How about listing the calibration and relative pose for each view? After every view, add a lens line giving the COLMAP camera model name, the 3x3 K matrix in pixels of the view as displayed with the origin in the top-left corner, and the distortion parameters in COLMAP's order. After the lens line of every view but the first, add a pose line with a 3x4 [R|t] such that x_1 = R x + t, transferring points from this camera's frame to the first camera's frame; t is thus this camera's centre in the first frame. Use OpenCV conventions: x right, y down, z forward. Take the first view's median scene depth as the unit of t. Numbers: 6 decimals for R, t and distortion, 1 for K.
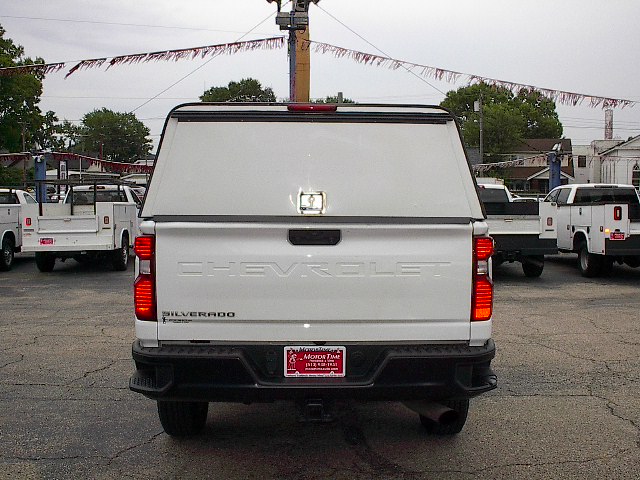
lens RADIAL K [[721.4, 0, 320.0], [0, 721.4, 240.0], [0, 0, 1]] dist [-0.125371, 0.041308]
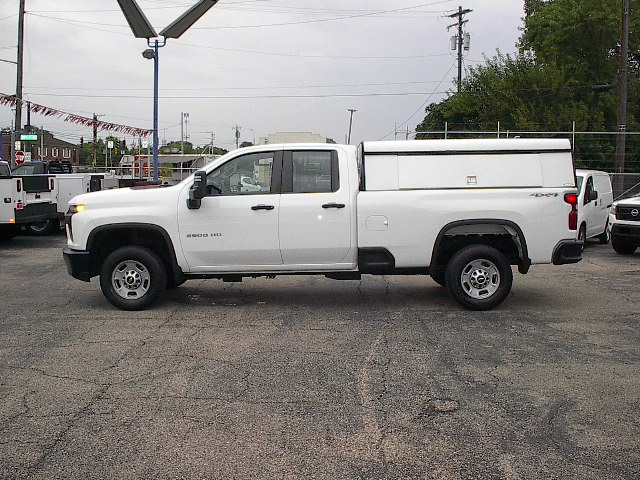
lens RADIAL K [[721.4, 0, 320.0], [0, 721.4, 240.0], [0, 0, 1]] dist [-0.125371, 0.041308]
pose [[0.008269, -0.089253, 0.995975, -2.588019], [0.046839, 0.994950, 0.088772, -0.101449], [-0.998868, 0.045916, 0.012407, 1.819902]]
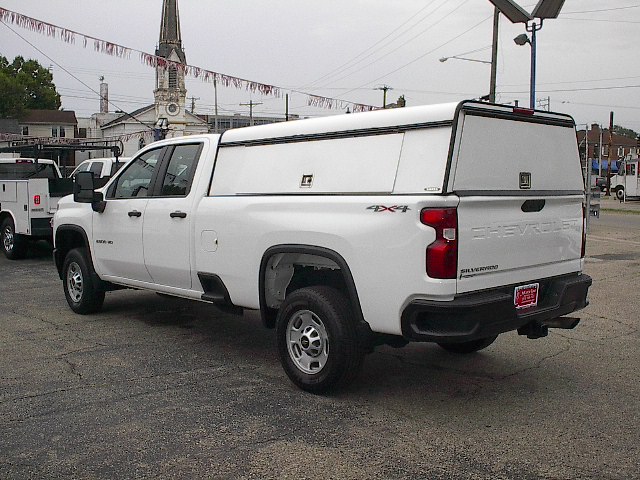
lens RADIAL K [[721.4, 0, 320.0], [0, 721.4, 240.0], [0, 0, 1]] dist [-0.125371, 0.041308]
pose [[0.741391, -0.059702, 0.668412, -1.209965], [0.032647, 0.998064, 0.052936, -0.023514], [-0.670279, -0.017425, 0.741905, 0.252514]]
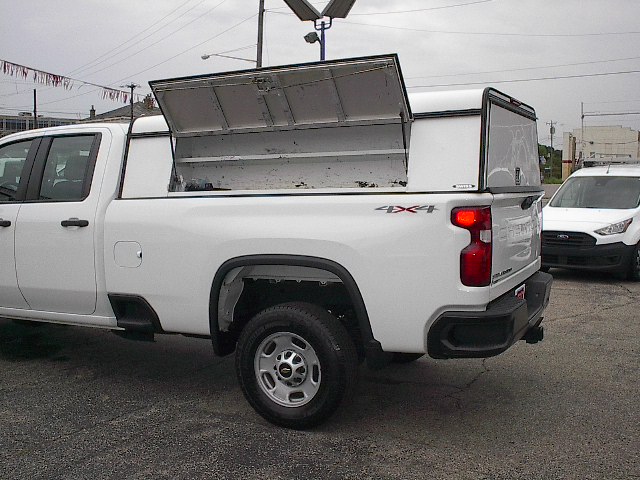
lens RADIAL K [[721.4, 0, 320.0], [0, 721.4, 240.0], [0, 0, 1]] dist [-0.125371, 0.041308]
pose [[0.455179, -0.082860, 0.886536, -1.307809], [0.048854, 0.996485, 0.068053, -0.041914], [-0.889059, 0.012334, 0.457627, 0.729660]]
